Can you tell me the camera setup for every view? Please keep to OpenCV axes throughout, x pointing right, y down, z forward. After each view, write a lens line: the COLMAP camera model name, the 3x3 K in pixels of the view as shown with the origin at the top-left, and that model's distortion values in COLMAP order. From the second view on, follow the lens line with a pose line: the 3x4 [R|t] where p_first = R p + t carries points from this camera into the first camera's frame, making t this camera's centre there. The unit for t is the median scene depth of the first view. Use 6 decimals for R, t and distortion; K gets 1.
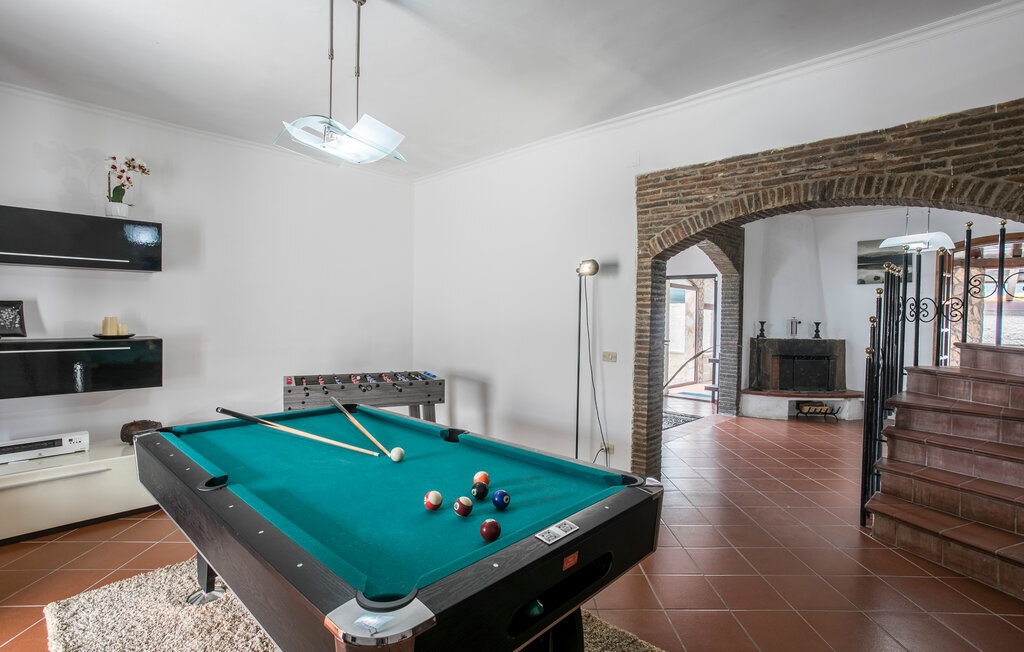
lens RADIAL K [[495.9, 0, 510.7], [0, 495.9, 322.3], [0, 0, 1]] dist [-0.057150, 0.035333]
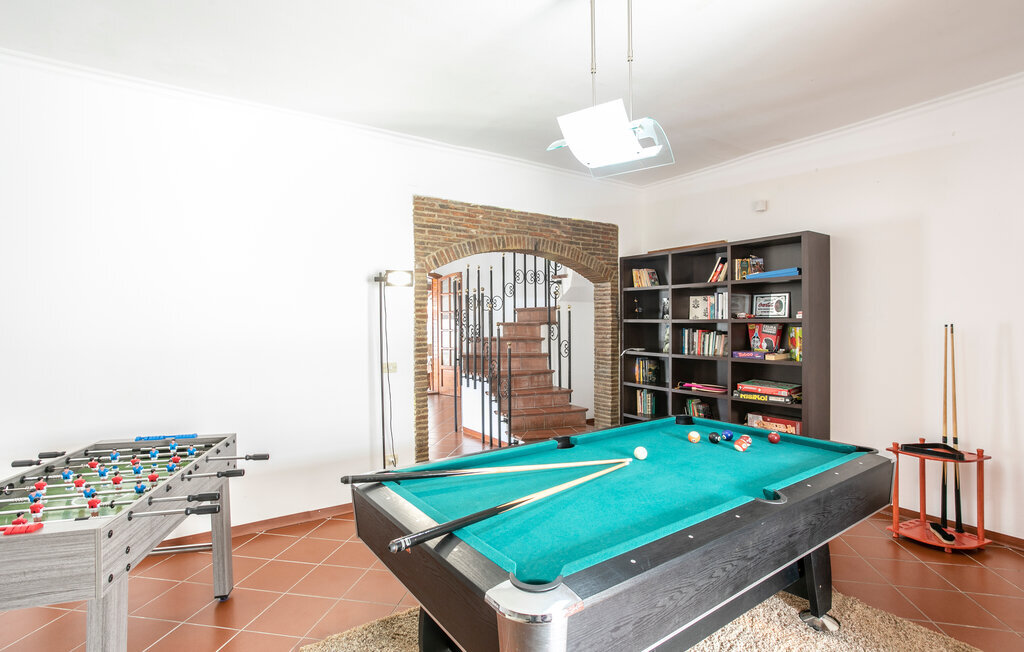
lens RADIAL K [[495.9, 0, 510.7], [0, 495.9, 322.3], [0, 0, 1]] dist [-0.057150, 0.035333]
pose [[0.197522, -0.019790, 0.980099, -0.823818], [0.031684, 0.999403, 0.013794, -0.031470], [-0.979786, 0.028329, 0.198031, 0.637801]]
